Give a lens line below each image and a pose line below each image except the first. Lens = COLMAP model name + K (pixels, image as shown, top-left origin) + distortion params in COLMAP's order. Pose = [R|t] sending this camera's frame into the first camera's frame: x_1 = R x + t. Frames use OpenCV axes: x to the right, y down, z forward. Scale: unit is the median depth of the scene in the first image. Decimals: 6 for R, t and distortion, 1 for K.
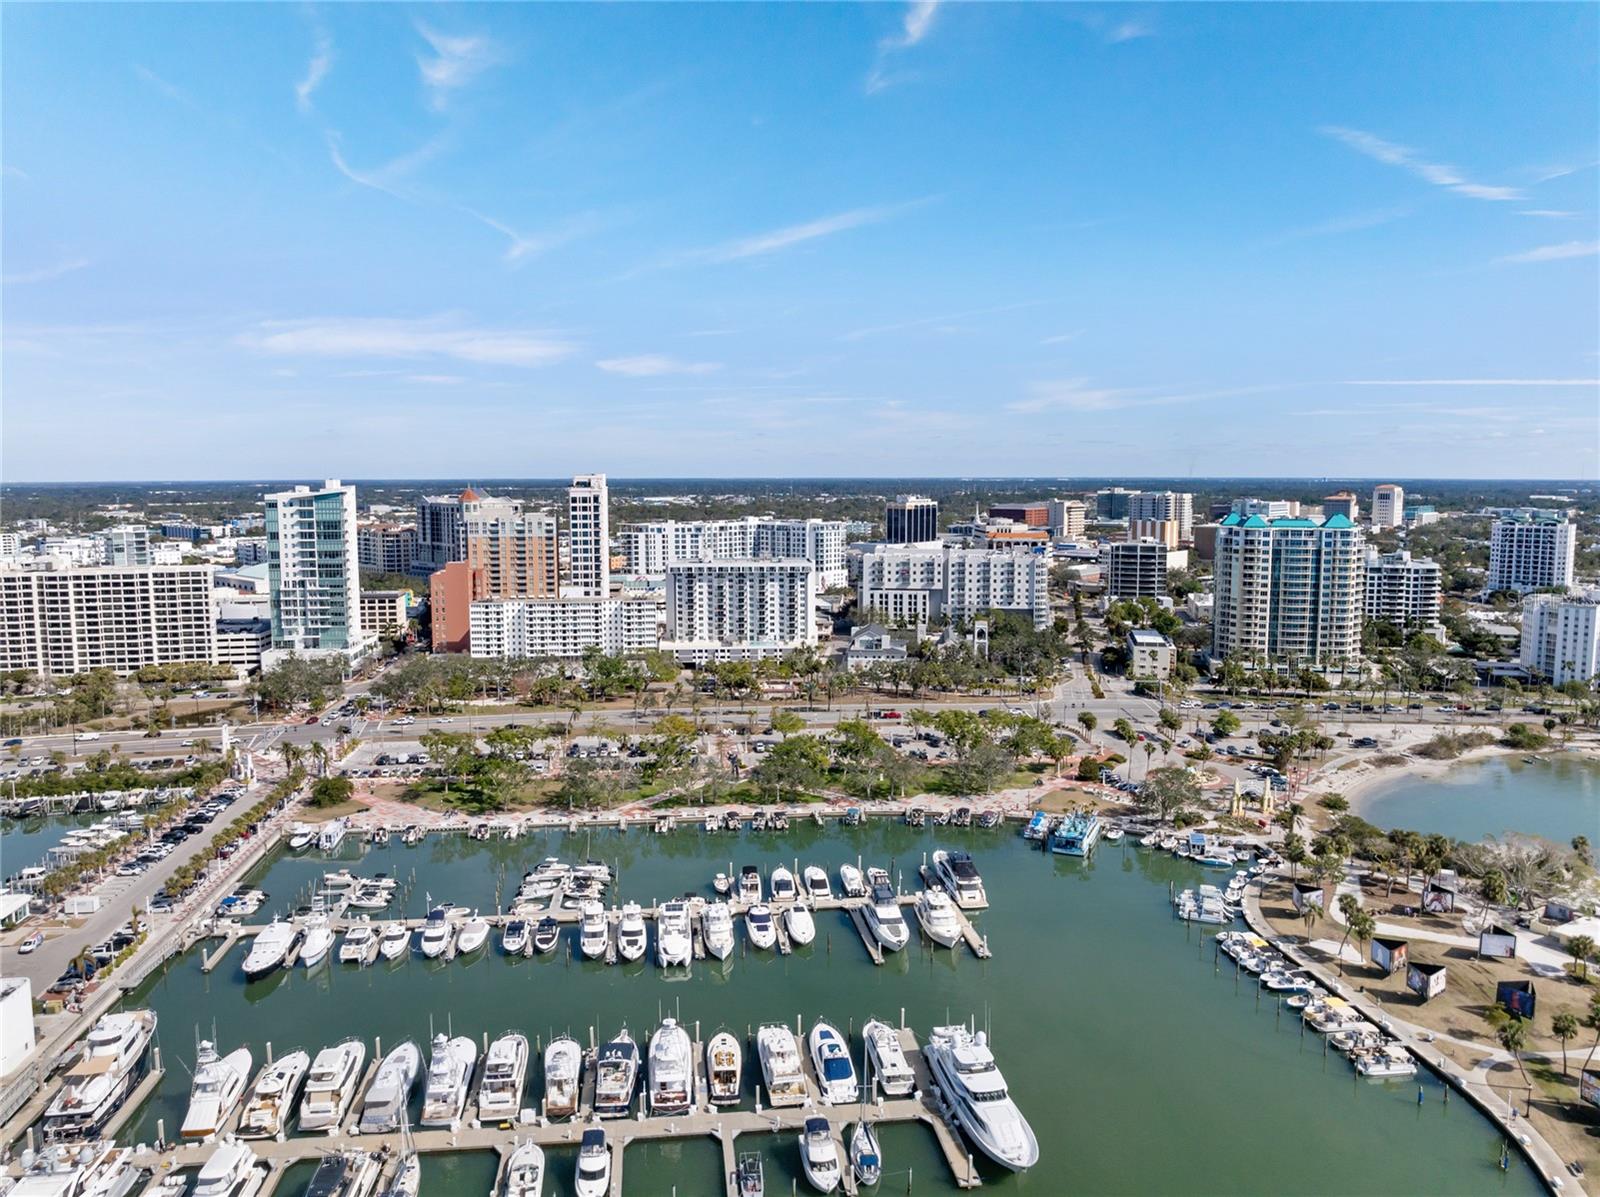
lens RADIAL K [[1131.6, 0, 792.1], [0, 1131.6, 602.7], [0, 0, 1]] dist [-0.043741, 0.012129]
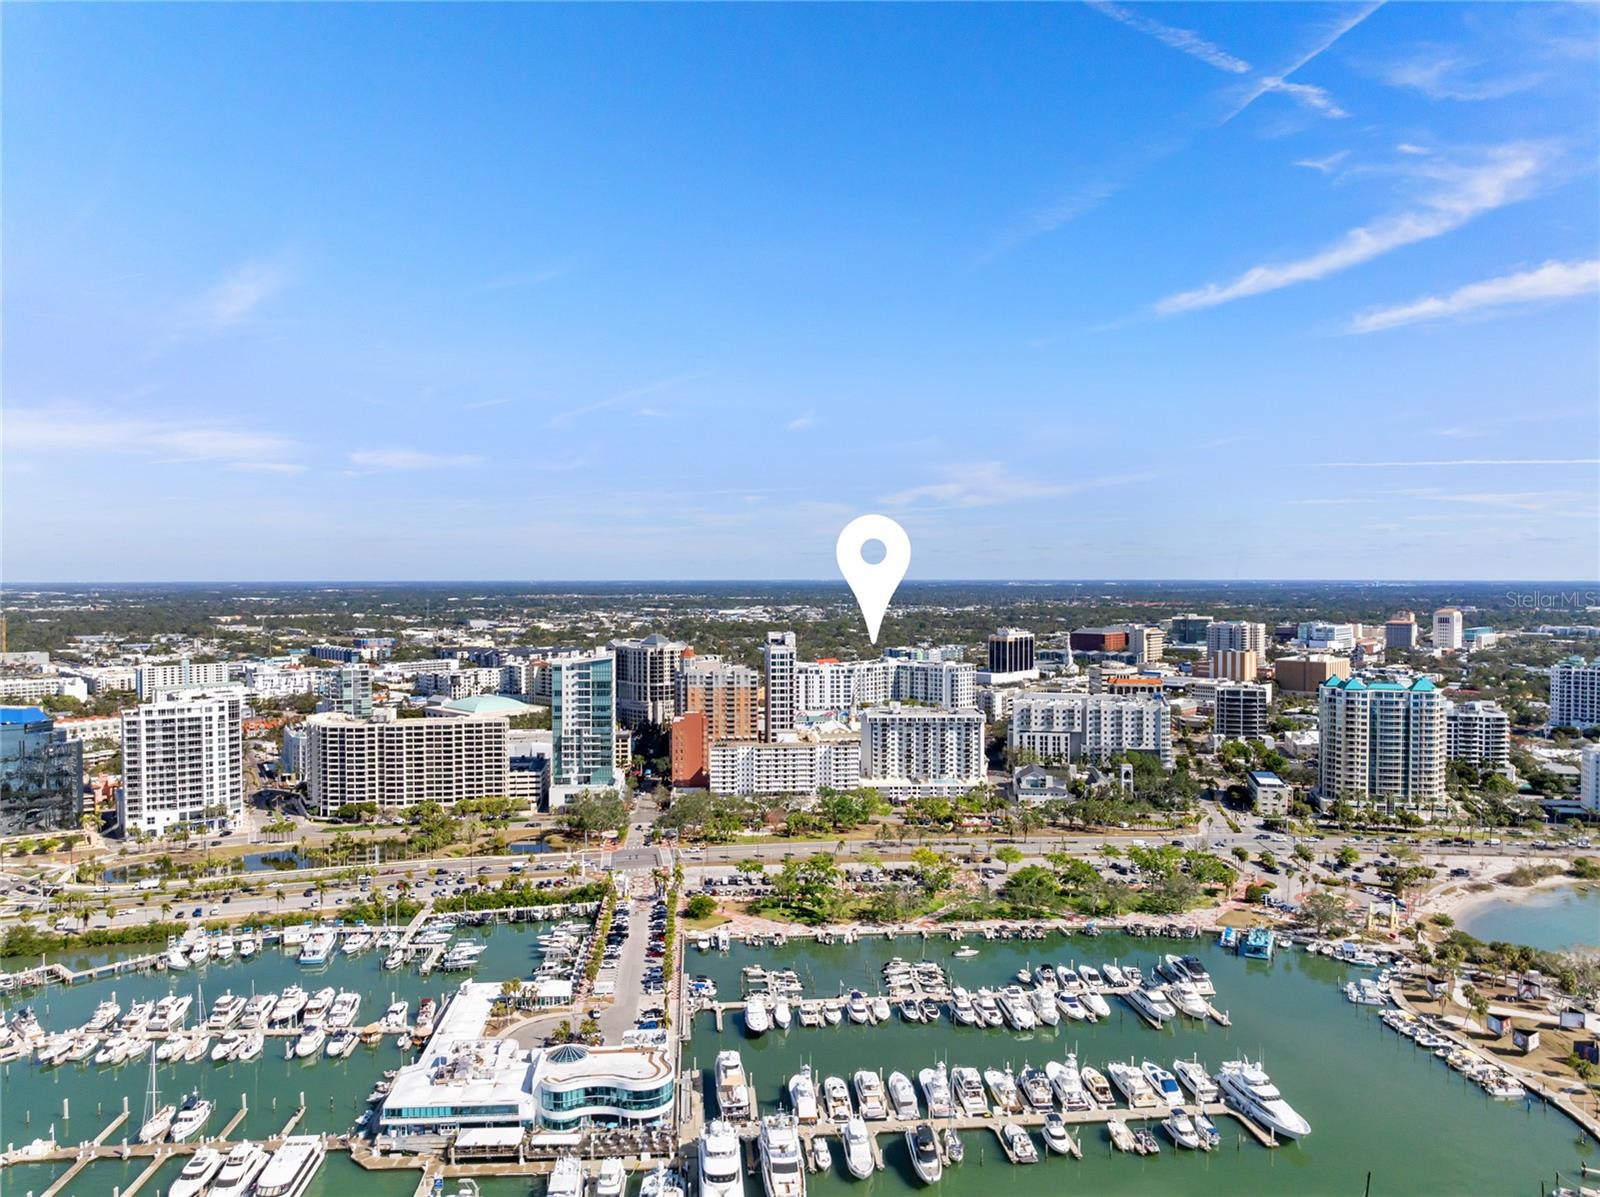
lens RADIAL K [[1131.6, 0, 797.6], [0, 1131.6, 586.1], [0, 0, 1]] dist [-0.043741, 0.012129]
pose [[0.999408, 0.001562, -0.034380, -0.205003], [-0.005159, 0.994481, -0.104794, -0.064214], [0.034027, 0.104909, 0.993899, -0.331181]]
